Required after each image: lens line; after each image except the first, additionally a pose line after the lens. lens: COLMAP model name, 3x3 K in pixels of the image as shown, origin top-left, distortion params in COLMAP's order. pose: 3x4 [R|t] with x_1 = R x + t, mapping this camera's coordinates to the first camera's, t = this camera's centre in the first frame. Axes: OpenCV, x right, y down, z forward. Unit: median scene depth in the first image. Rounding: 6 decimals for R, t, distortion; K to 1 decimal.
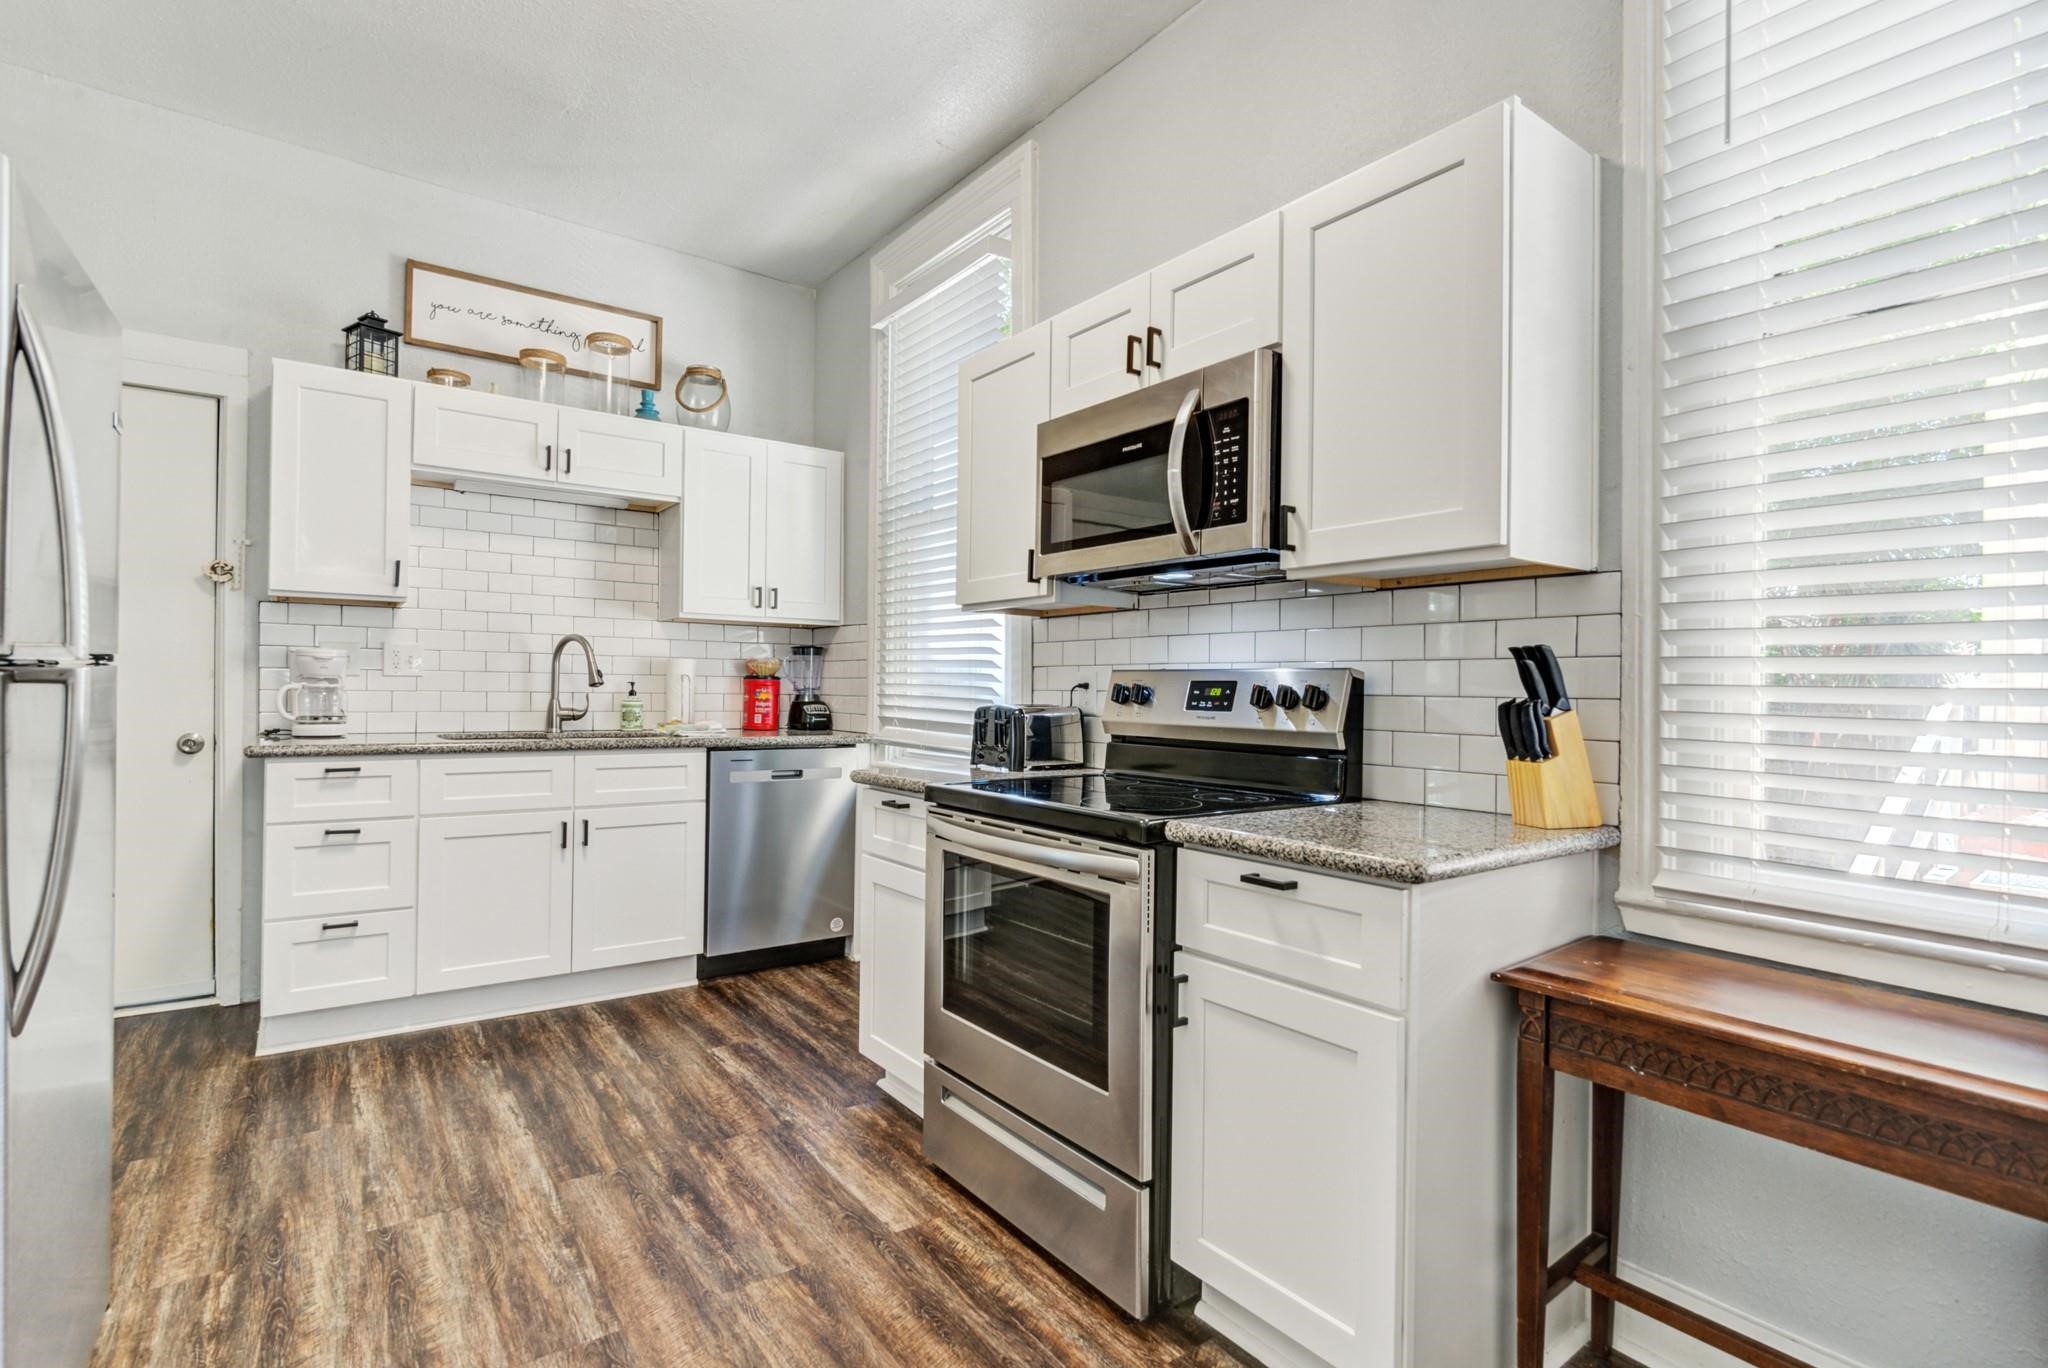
lens RADIAL K [[983.5, 0, 1022.2], [0, 983.5, 633.1], [0, 0, 1]] dist [-0.002322, -0.000086]
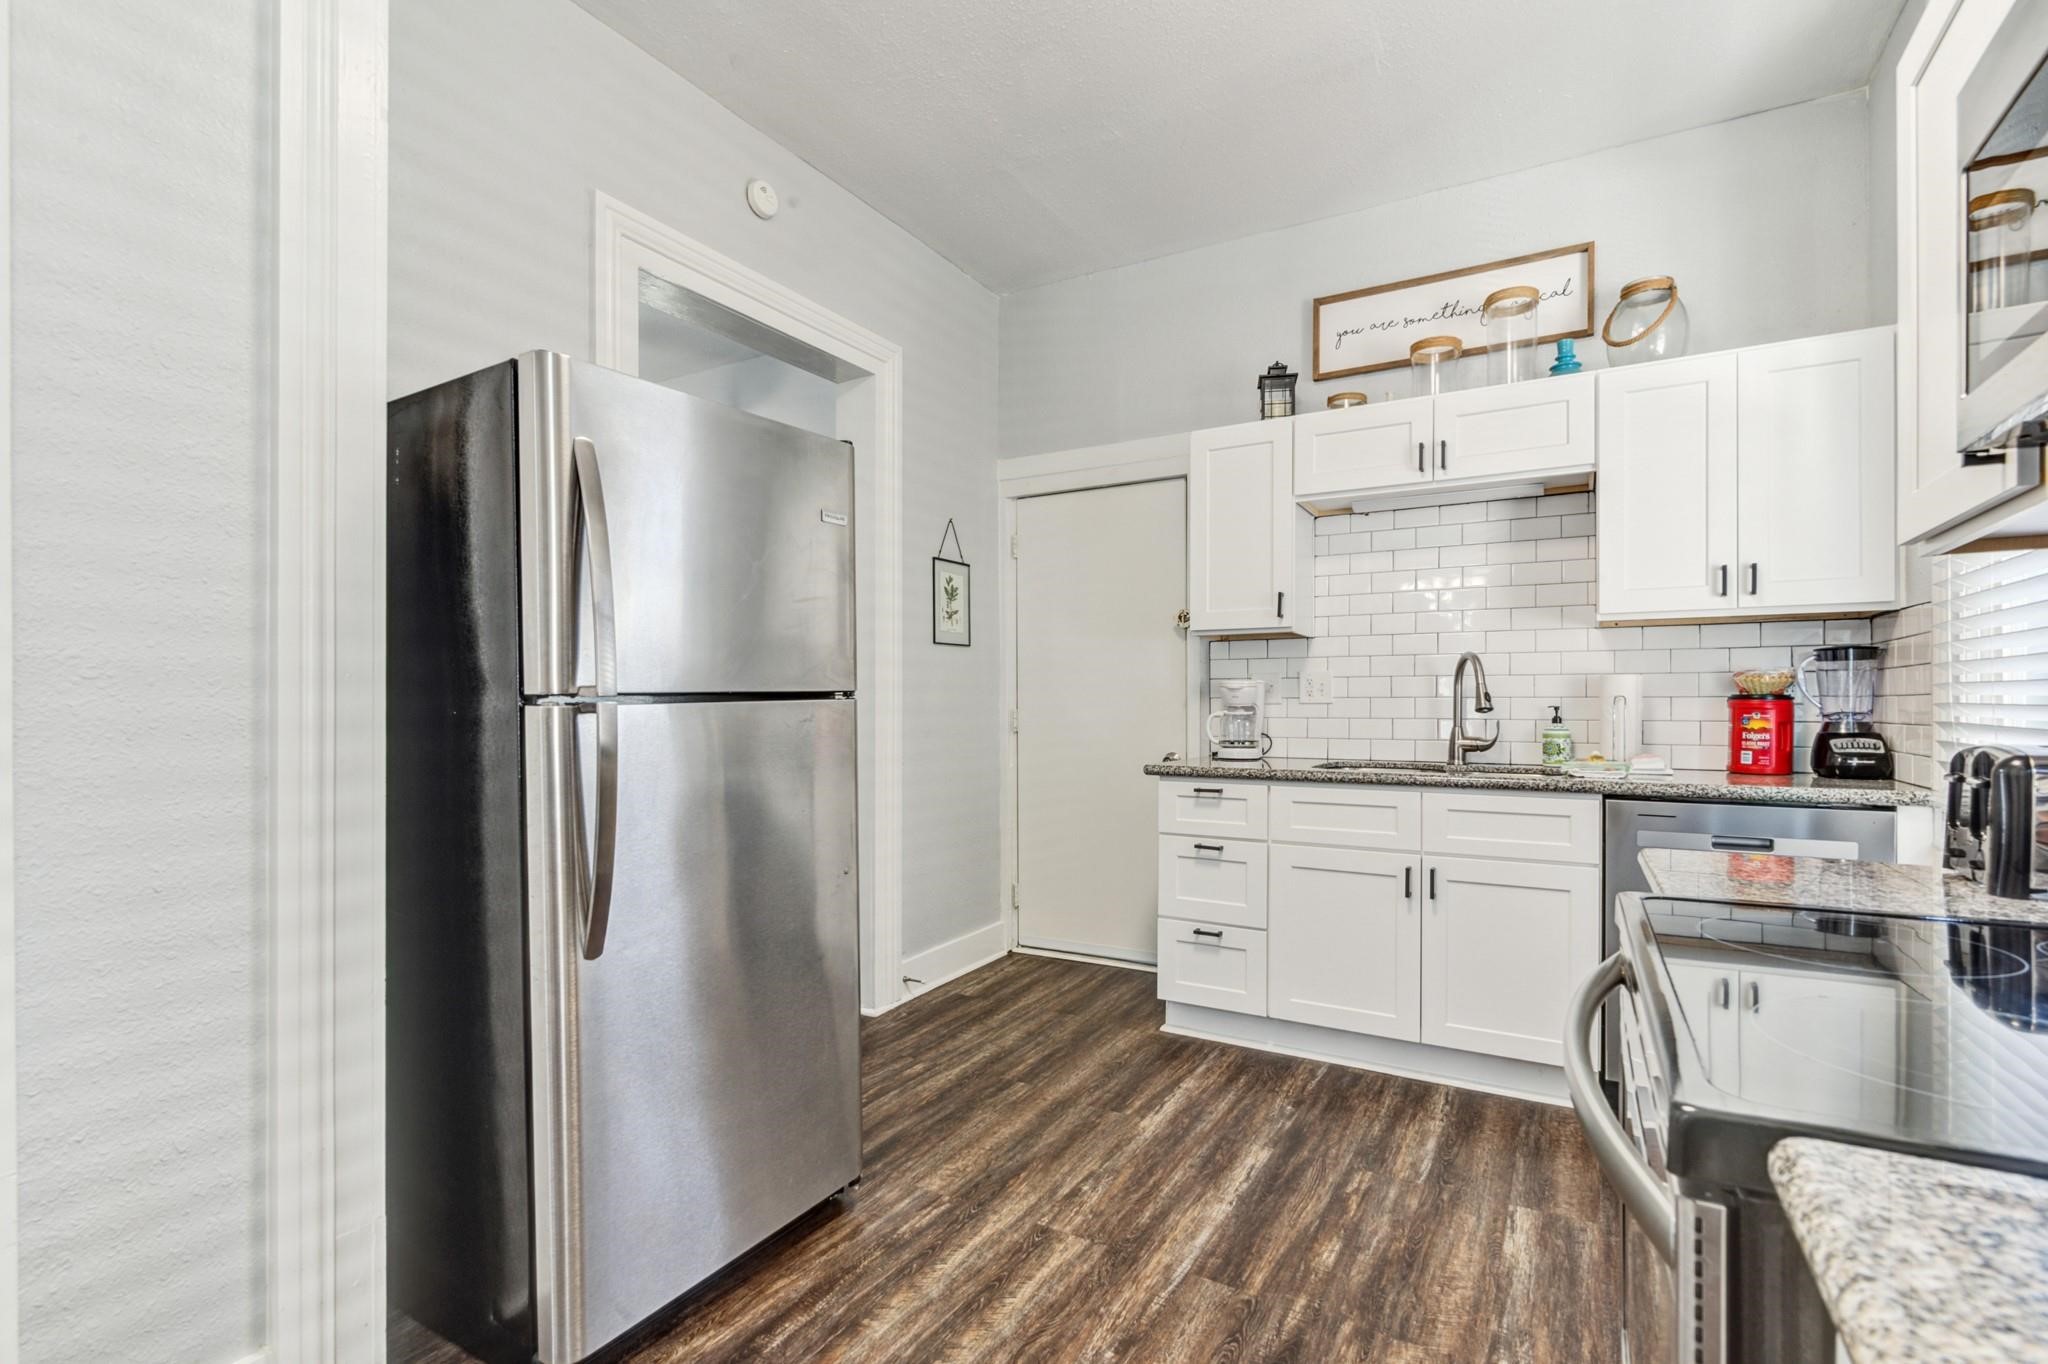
lens RADIAL K [[949.2, 0, 1024.0], [0, 949.2, 682.0], [0, 0, 1]] dist [-0.002605, -0.000164]
pose [[0.400103, -0.036805, -0.915731, 0.190512], [0.055899, 0.998313, -0.015701, 0.023729], [0.914764, -0.044906, 0.401485, 0.387743]]
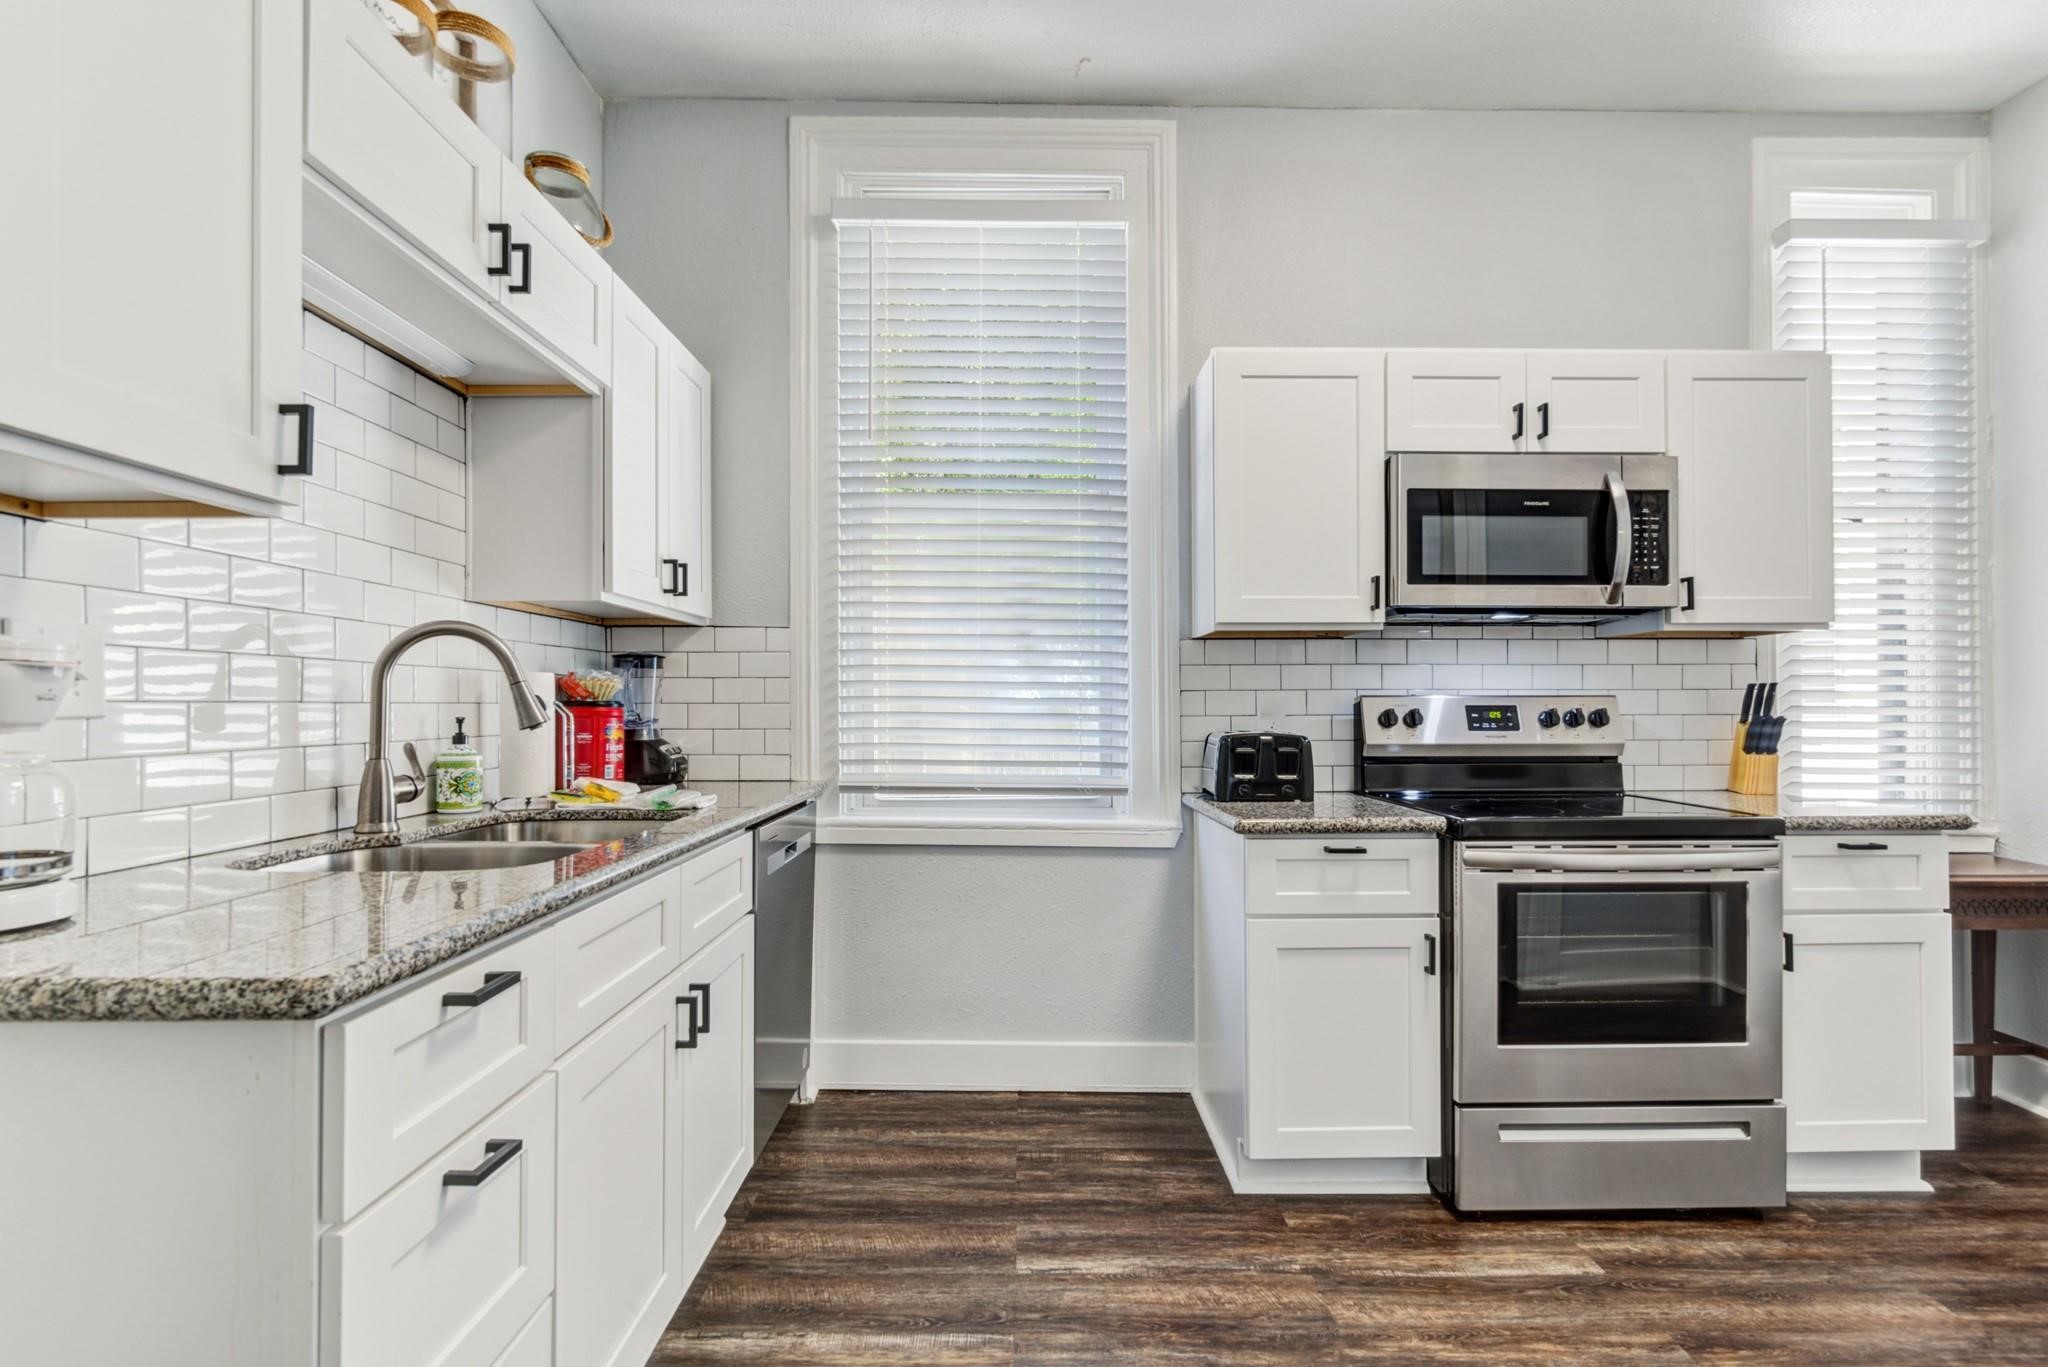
lens RADIAL K [[954.9, 0, 1013.0], [0, 954.9, 652.3], [0, 0, 1]] dist [0.000370, -0.000289]
pose [[0.574868, 0.029855, 0.817701, -0.833505], [-0.036612, 0.999272, -0.010746, 0.013892], [-0.817427, -0.023760, 0.575542, 0.622818]]
